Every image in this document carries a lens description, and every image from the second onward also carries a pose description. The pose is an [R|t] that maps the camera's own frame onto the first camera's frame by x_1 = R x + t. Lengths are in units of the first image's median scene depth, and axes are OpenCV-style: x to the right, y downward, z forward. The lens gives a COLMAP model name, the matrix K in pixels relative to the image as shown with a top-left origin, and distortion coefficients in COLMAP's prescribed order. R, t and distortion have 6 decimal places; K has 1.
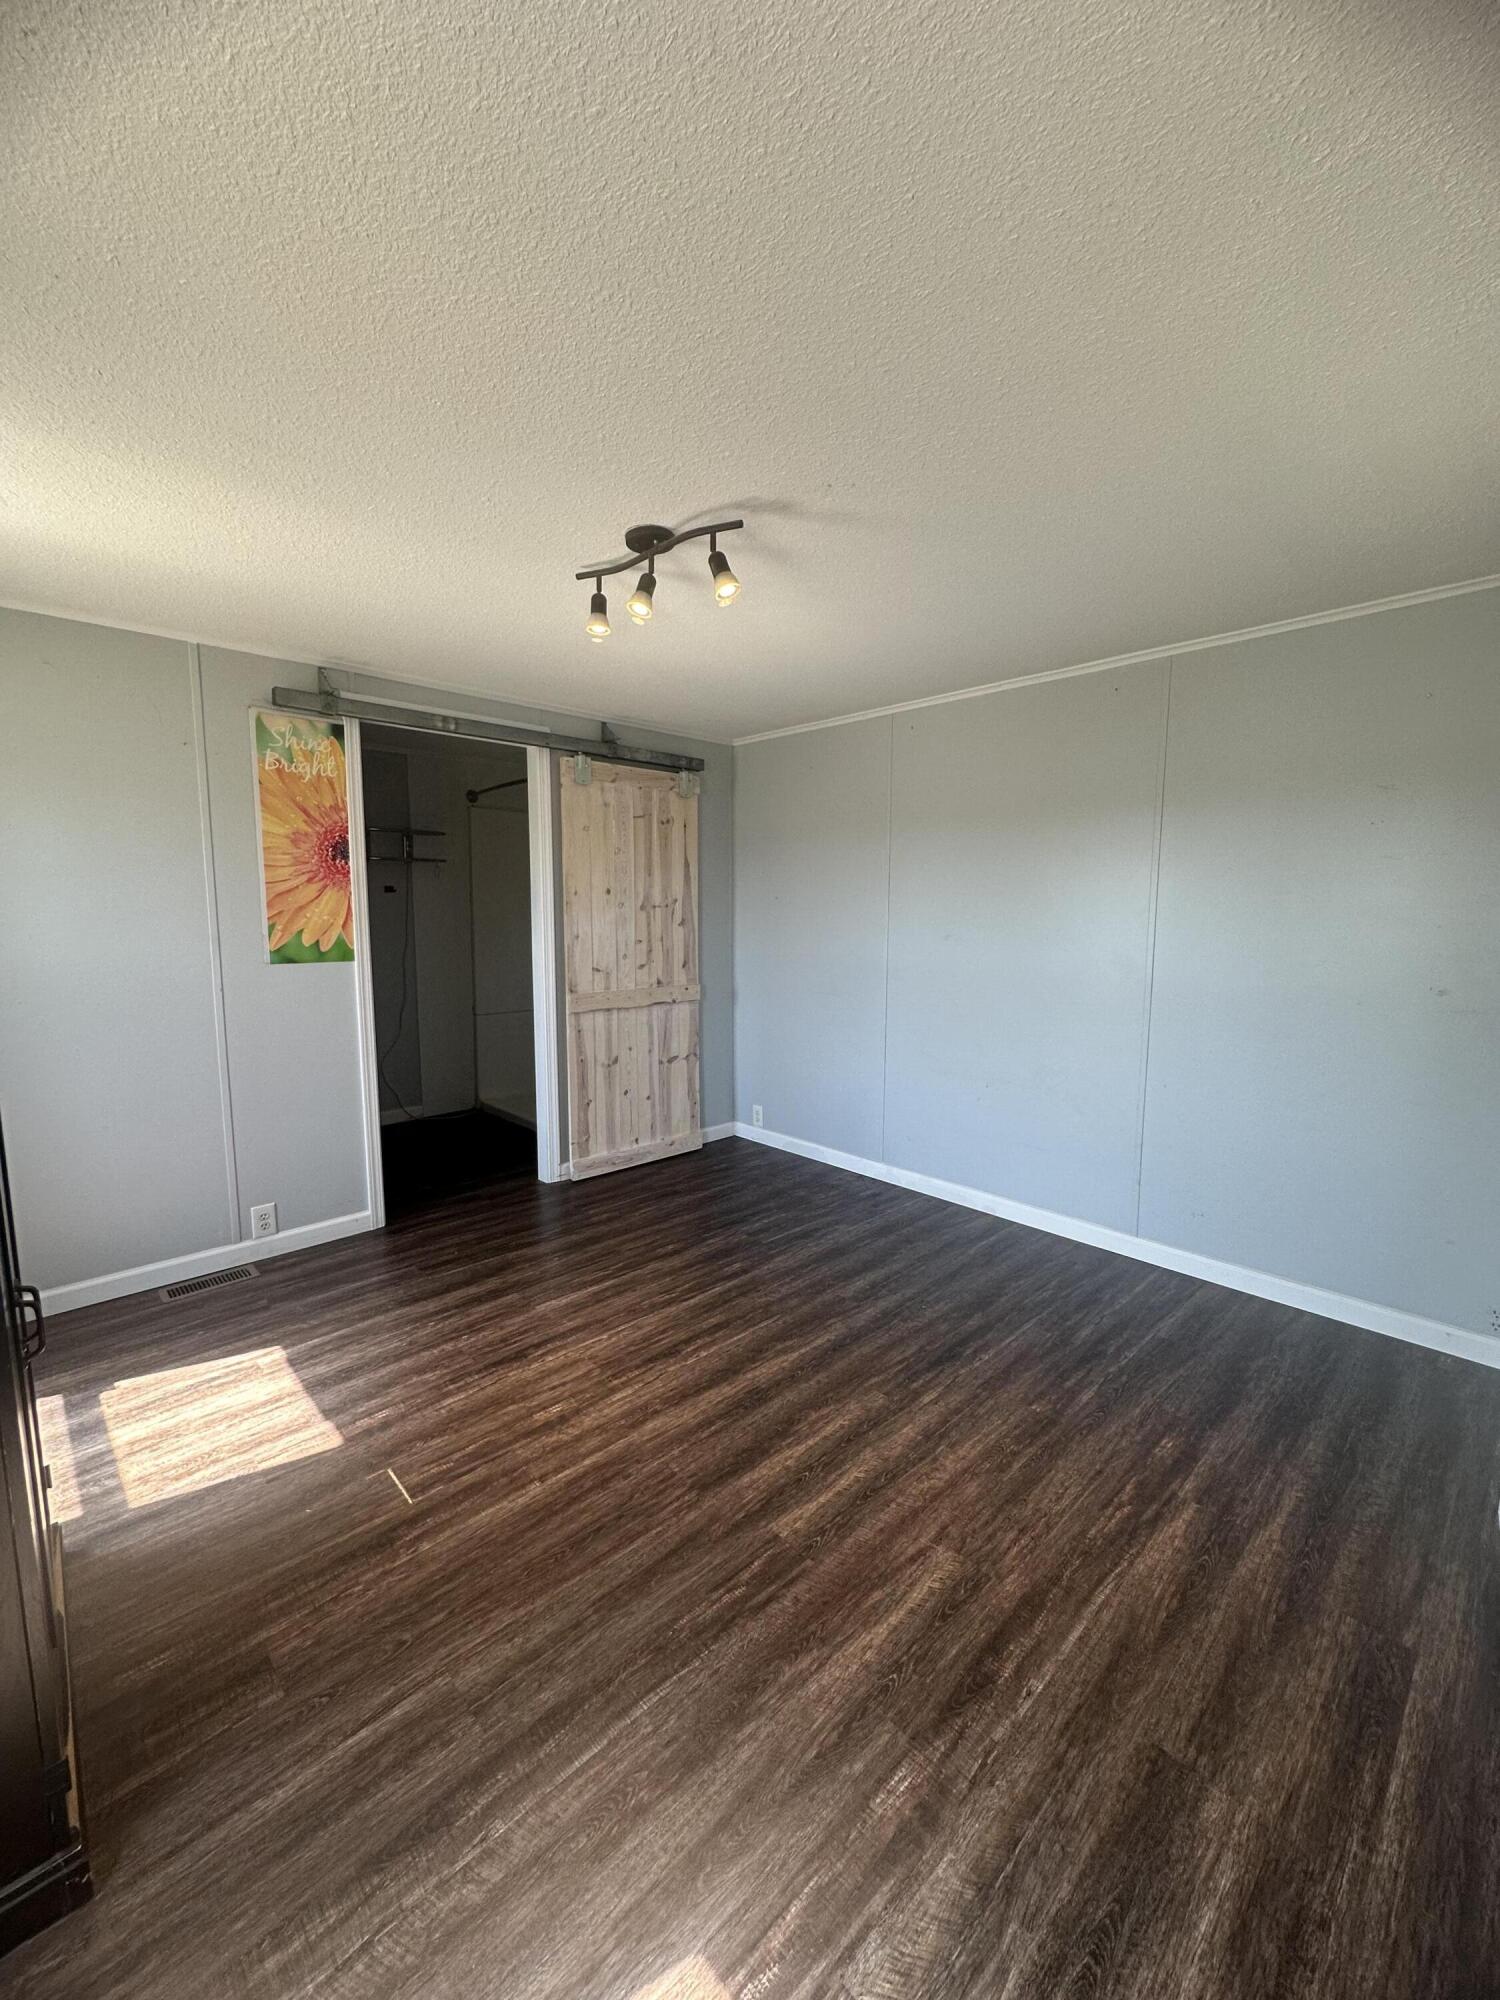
lens RADIAL K [[795.6, 0, 750.0], [0, 795.6, 1000.0], [0, 0, 1]] dist [-0.004987, 0.000995]
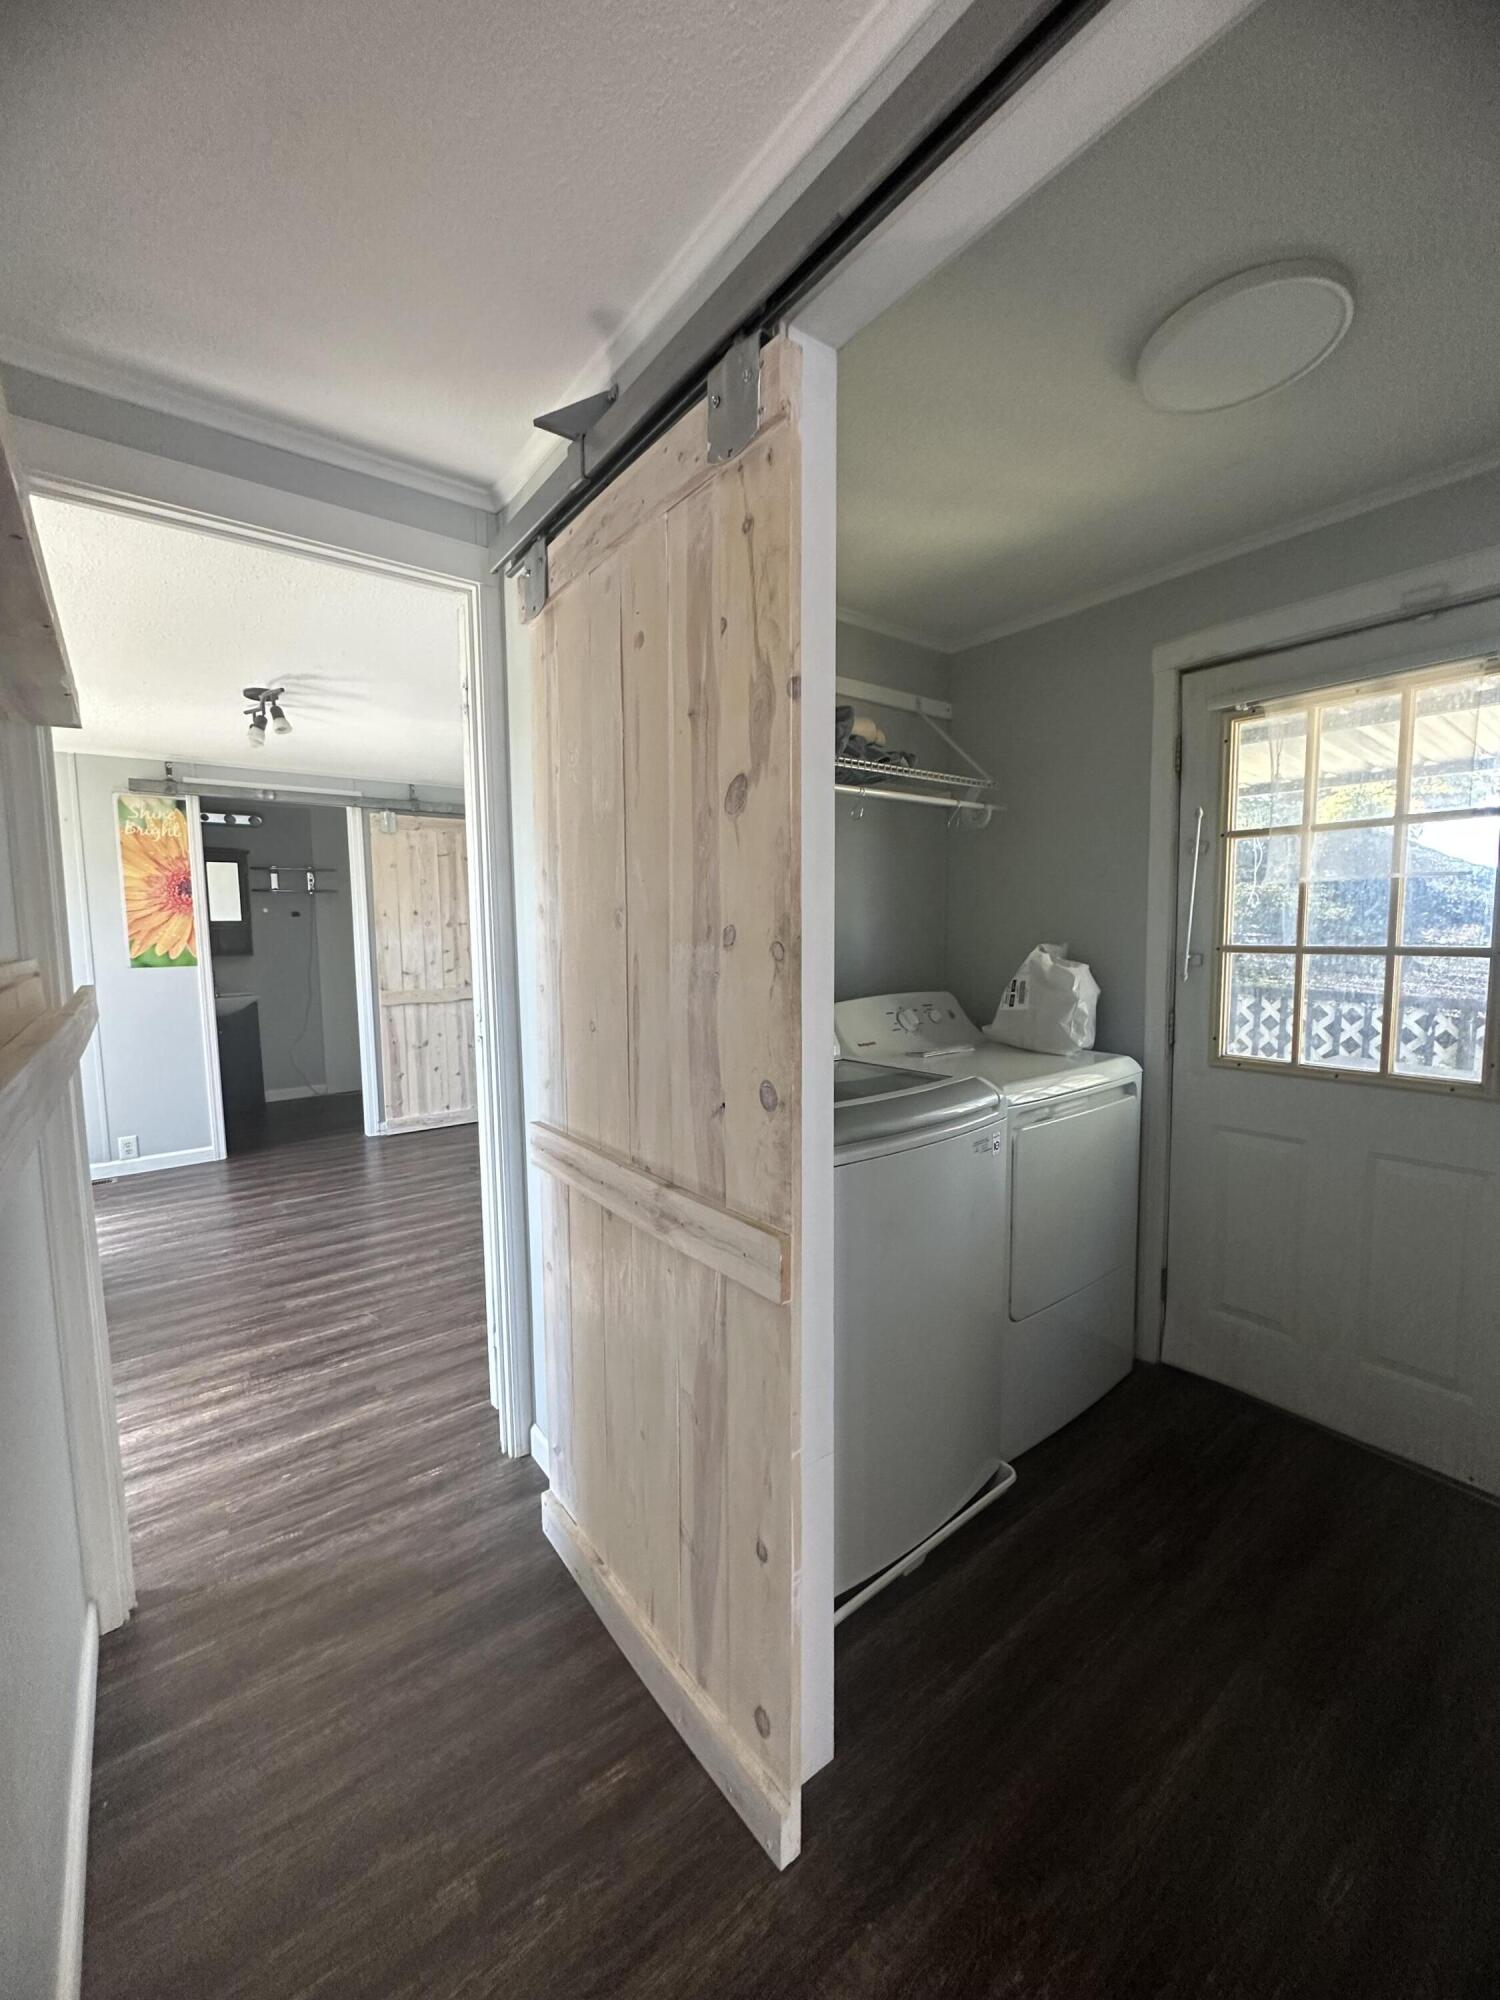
lens RADIAL K [[795.6, 0, 750.0], [0, 795.6, 1000.0], [0, 0, 1]] dist [-0.004987, 0.000995]
pose [[0.993527, -0.005720, -0.113455, 0.657412], [0.003026, 0.999710, -0.023903, 0.049699], [0.113559, 0.023405, 0.993256, -0.293958]]
